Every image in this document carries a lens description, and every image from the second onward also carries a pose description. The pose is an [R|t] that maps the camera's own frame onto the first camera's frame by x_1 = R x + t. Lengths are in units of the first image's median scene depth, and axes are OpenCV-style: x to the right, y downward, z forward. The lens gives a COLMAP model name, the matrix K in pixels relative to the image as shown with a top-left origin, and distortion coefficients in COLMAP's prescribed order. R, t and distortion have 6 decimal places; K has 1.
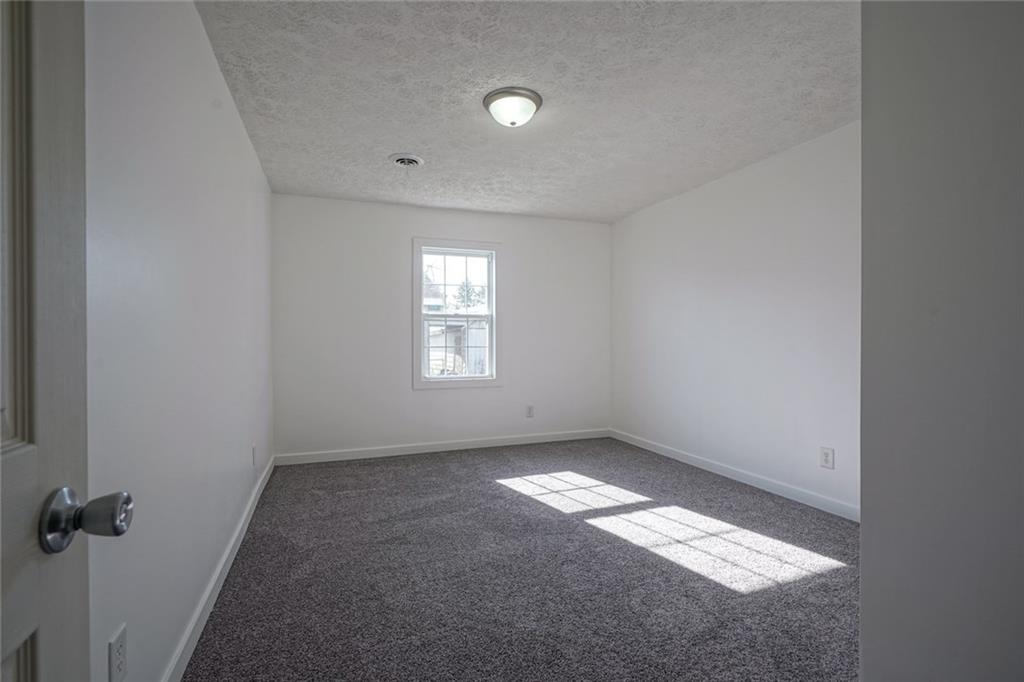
lens RADIAL K [[462.7, 0, 507.6], [0, 462.7, 338.9], [0, 0, 1]] dist [-0.009642, 0.004492]
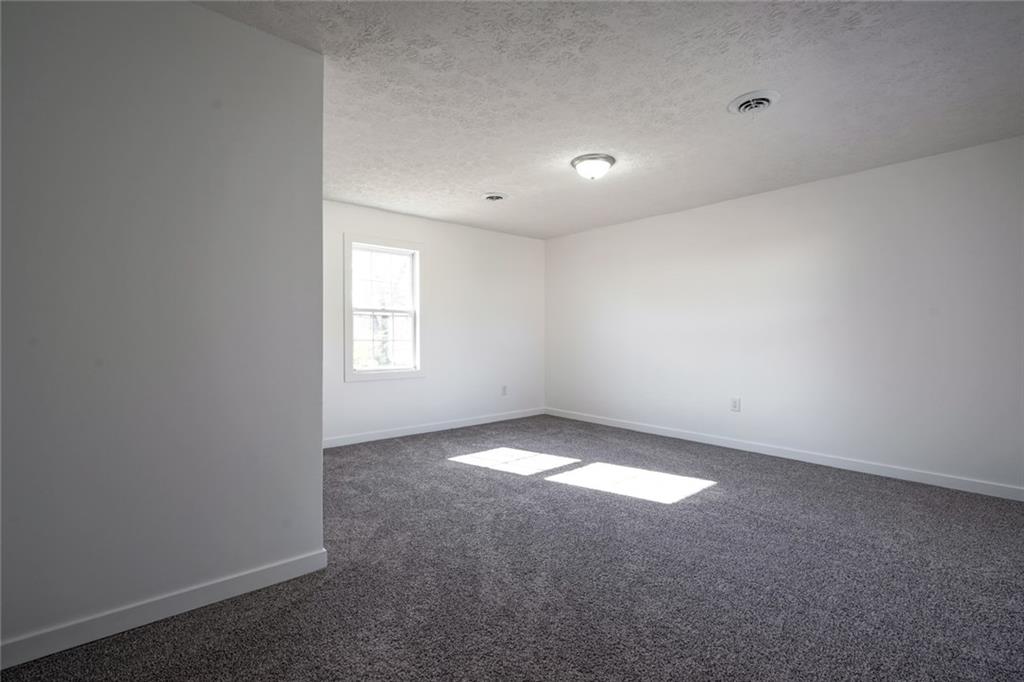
lens RADIAL K [[462.7, 0, 522.4], [0, 462.7, 324.4], [0, 0, 1]] dist [-0.009642, 0.004492]
pose [[0.931258, 0.010499, 0.364210, -0.273262], [-0.002574, 0.999749, -0.022237, 0.004375], [-0.364352, 0.019770, 0.931051, -0.115051]]
